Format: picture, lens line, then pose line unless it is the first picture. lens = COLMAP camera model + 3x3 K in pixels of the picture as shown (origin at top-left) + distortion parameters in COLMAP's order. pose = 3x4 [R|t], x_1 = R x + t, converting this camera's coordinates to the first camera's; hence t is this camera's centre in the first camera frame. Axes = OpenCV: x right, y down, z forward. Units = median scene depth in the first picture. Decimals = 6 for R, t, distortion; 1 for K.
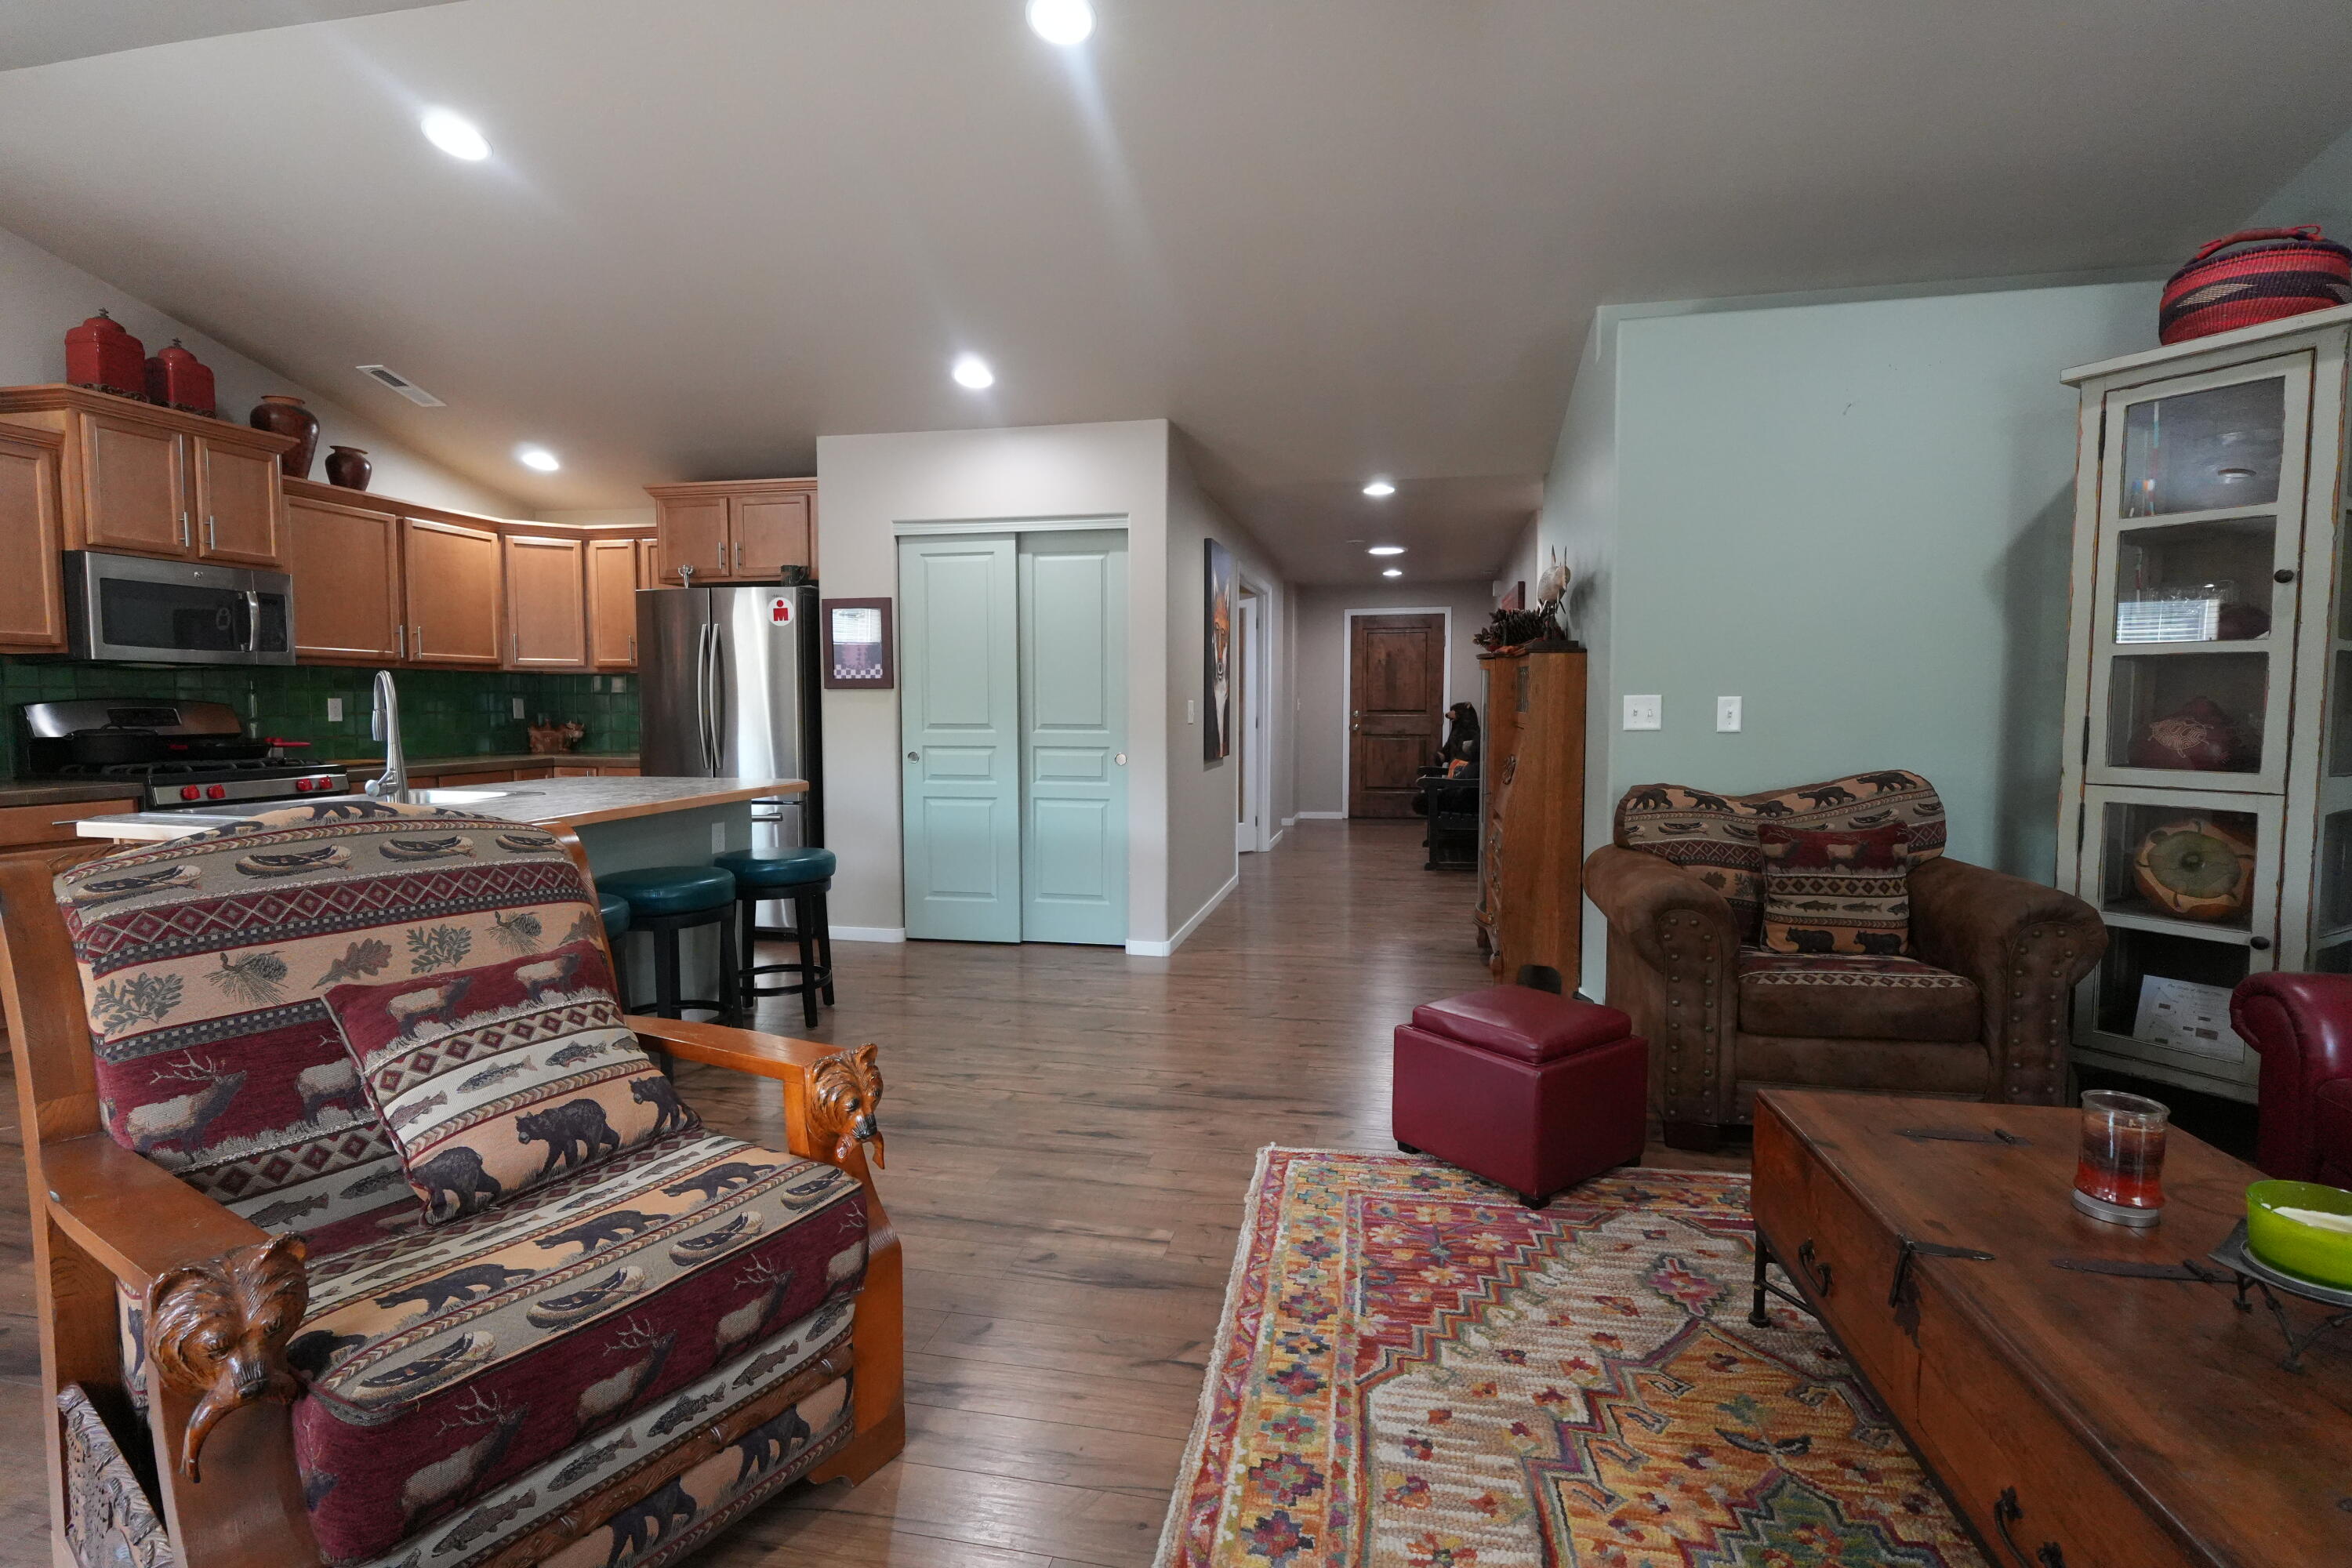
lens RADIAL K [[1089.2, 0, 1188.1], [0, 1089.2, 768.5], [0, 0, 1]] dist [-0.001238, 0.000355]
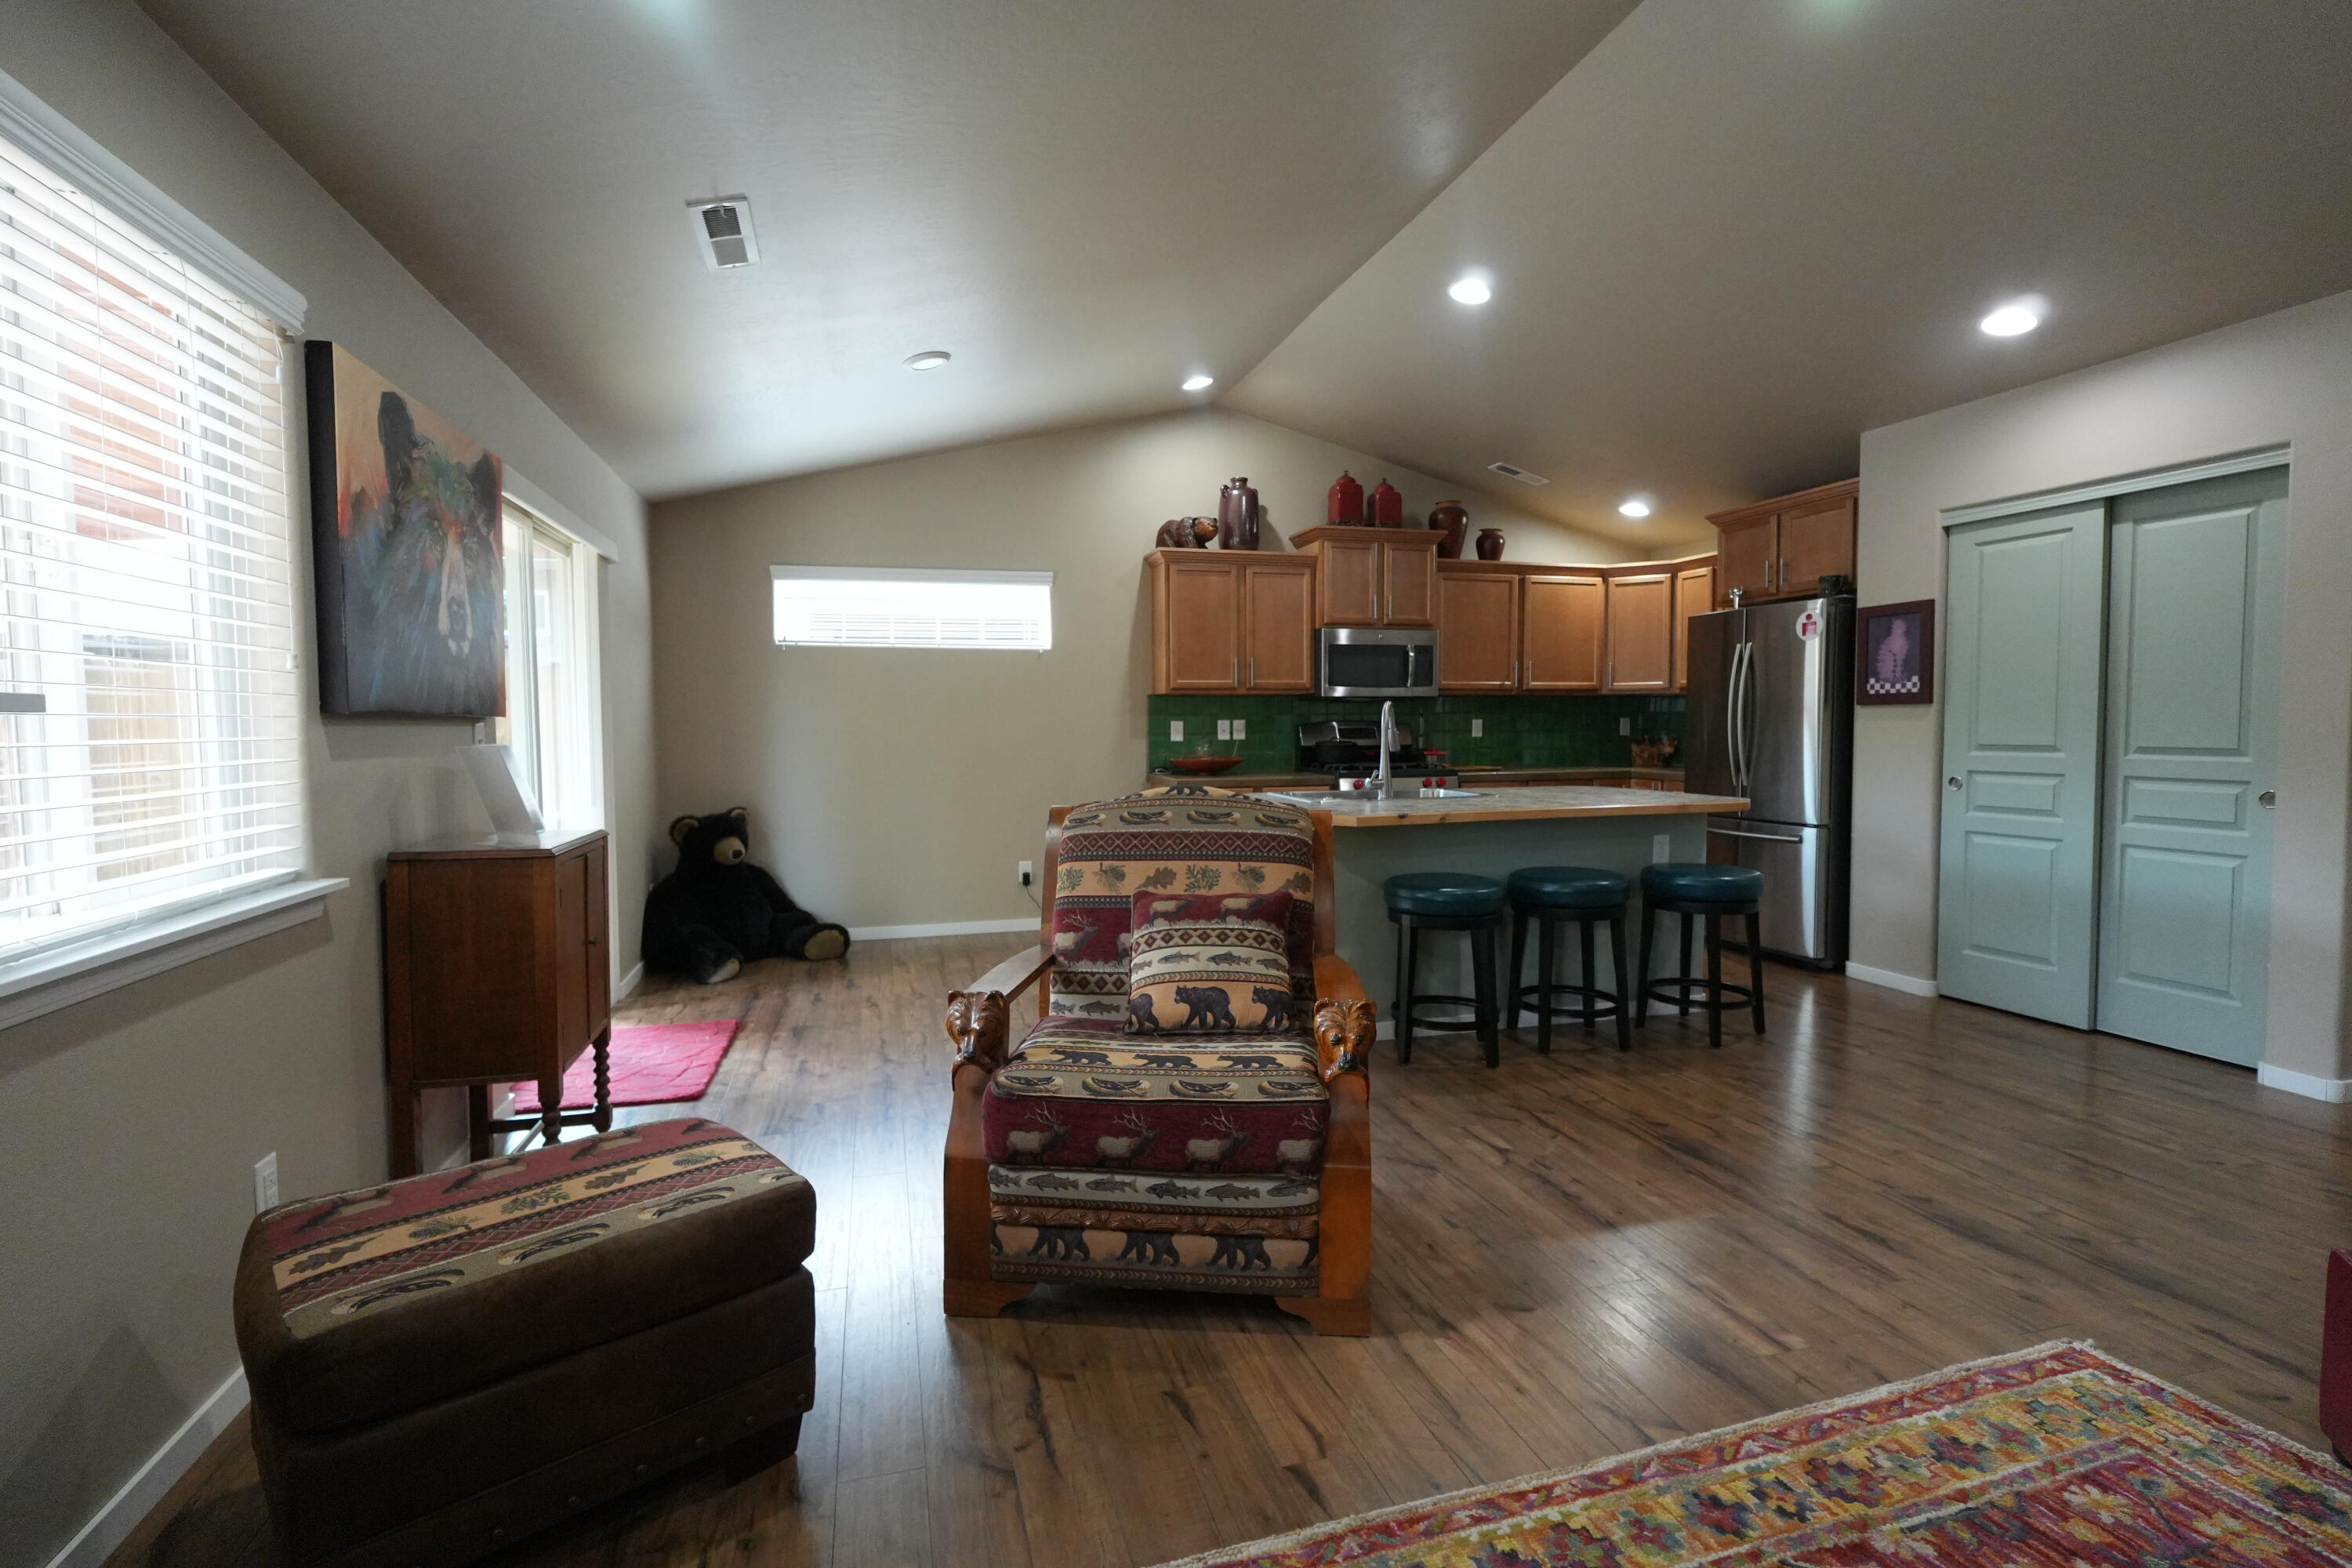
lens RADIAL K [[1089.2, 0, 1188.1], [0, 1089.2, 768.5], [0, 0, 1]] dist [-0.001238, 0.000355]
pose [[0.464827, 0.032947, -0.884788, 0.476620], [-0.046315, 0.998844, 0.012862, -0.011592], [0.884189, 0.035000, 0.465816, 0.155505]]
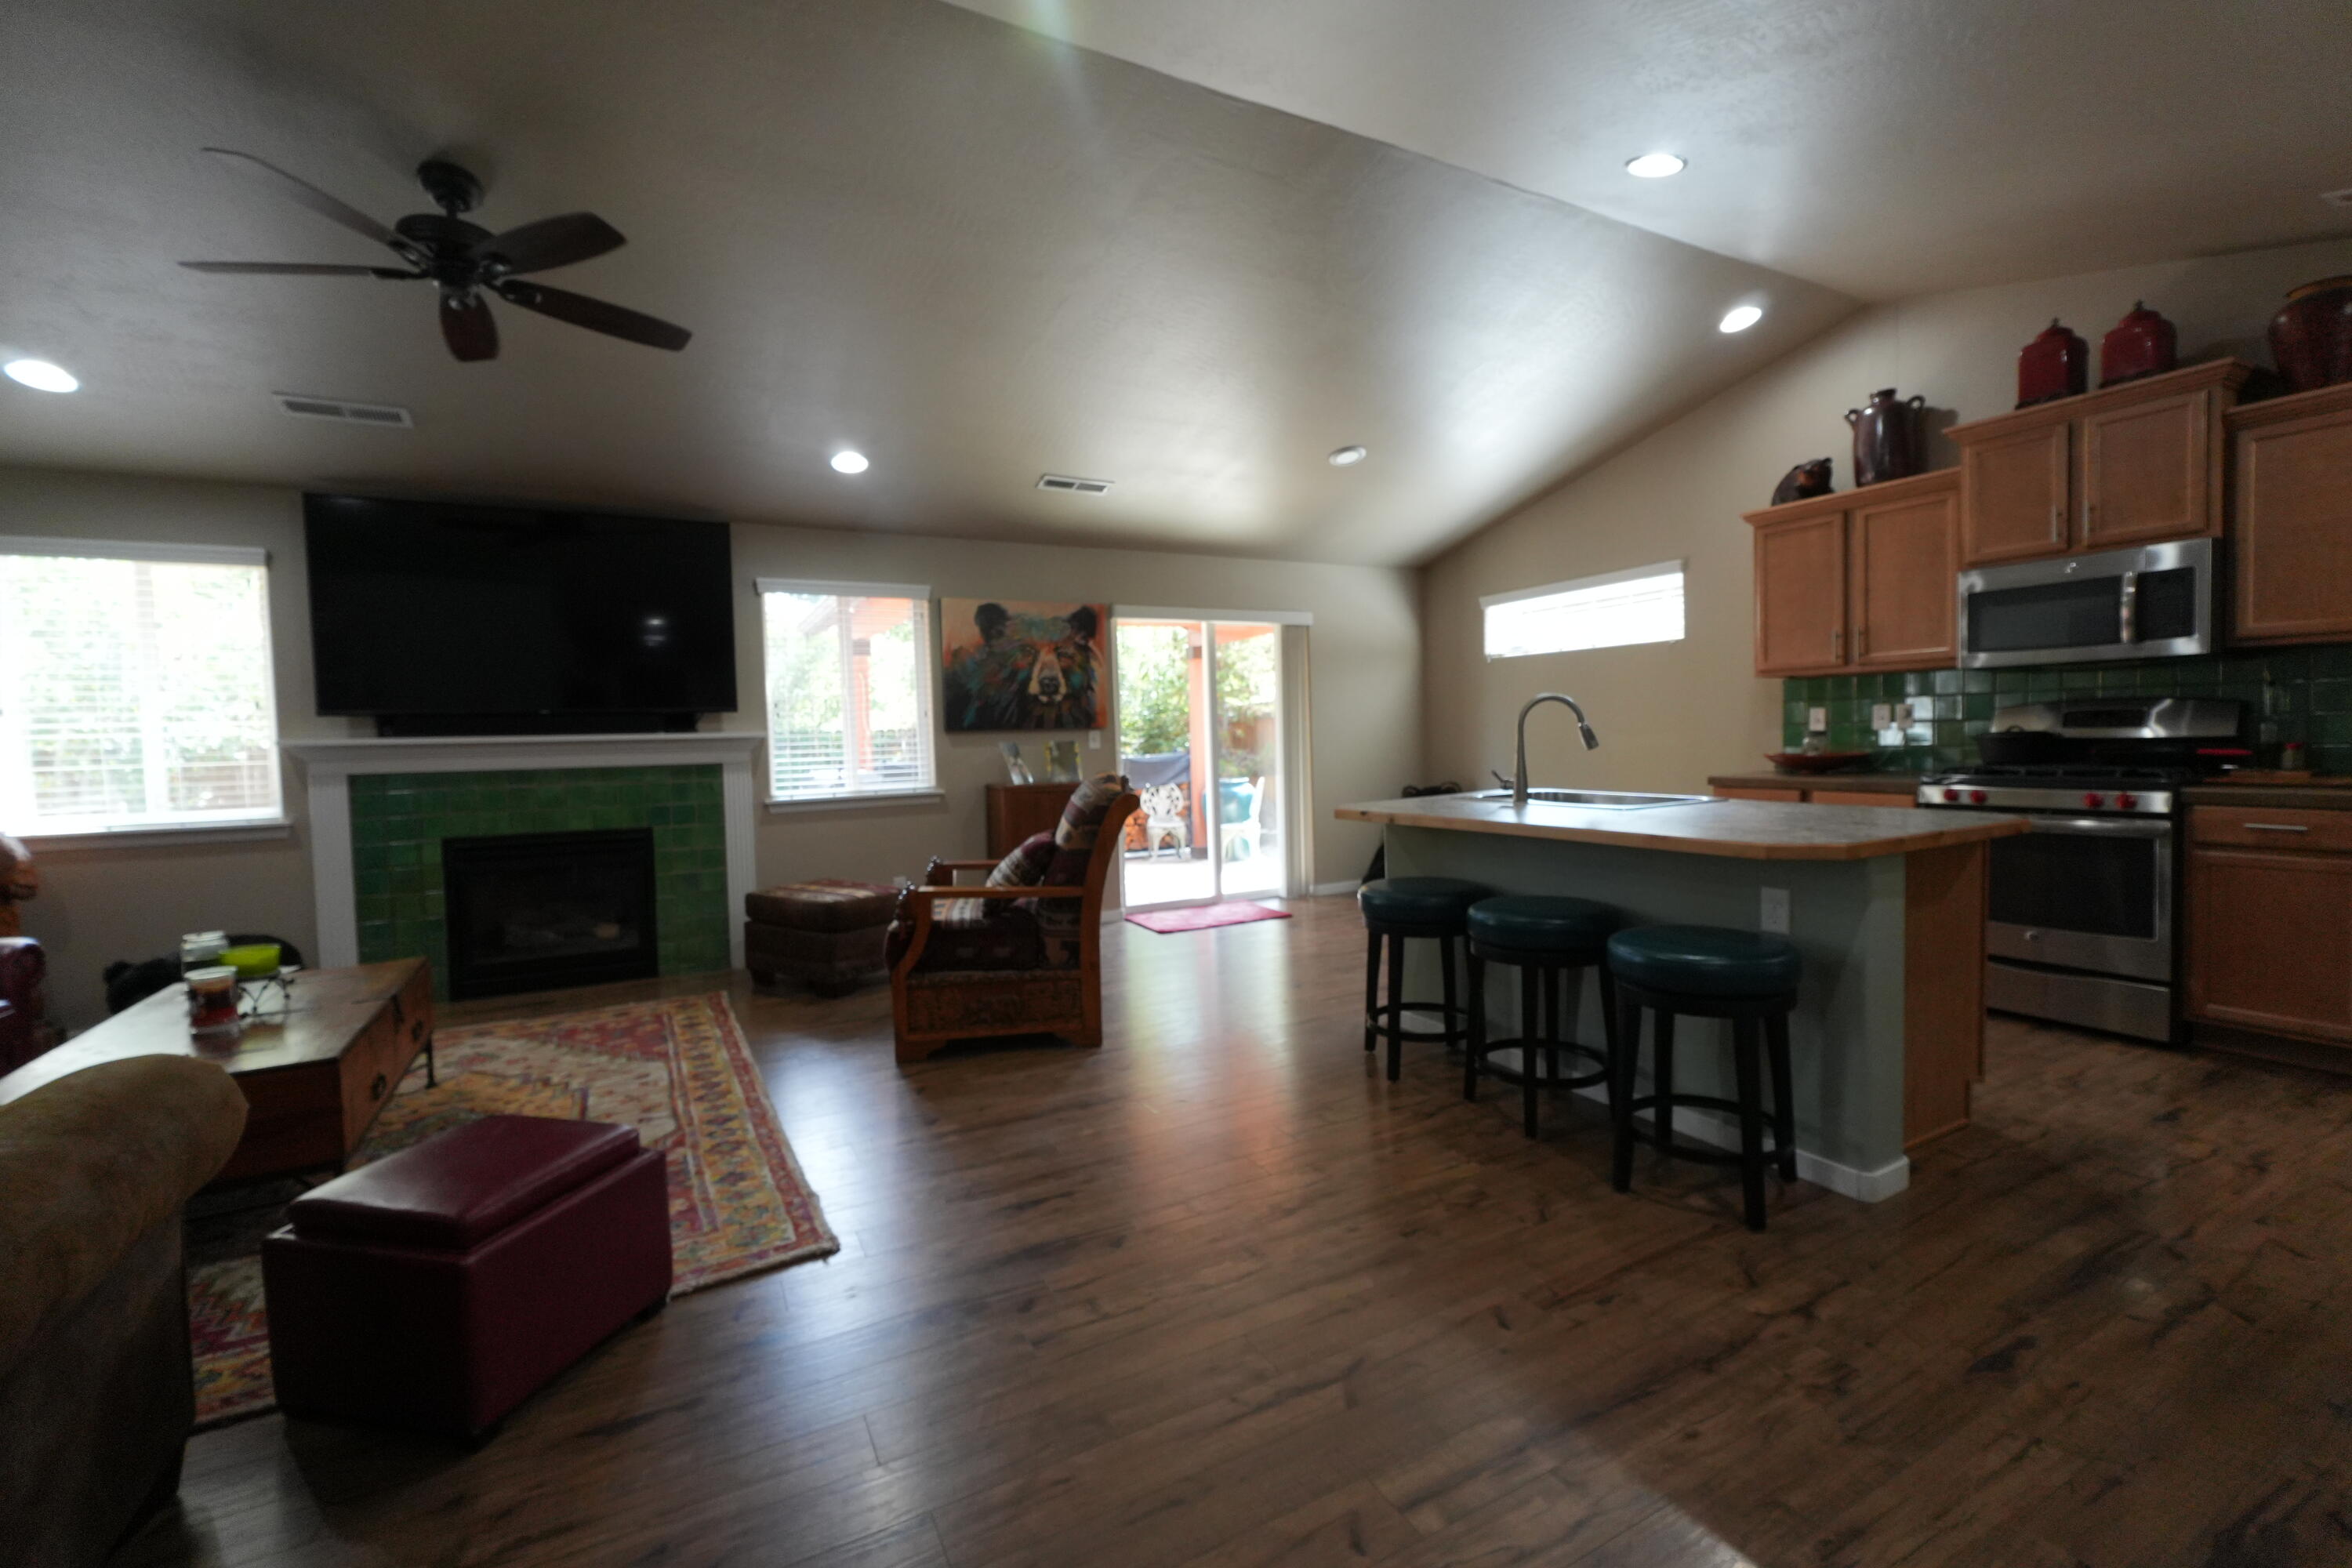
lens RADIAL K [[981.6, 0, 1205.3], [0, 981.6, 781.8], [0, 0, 1]] dist [-0.002670, -0.000181]
pose [[-0.755144, 0.056889, -0.653085, 0.387017], [-0.008456, 0.995299, 0.096476, -0.119719], [0.655504, 0.078376, -0.751114, 2.003201]]
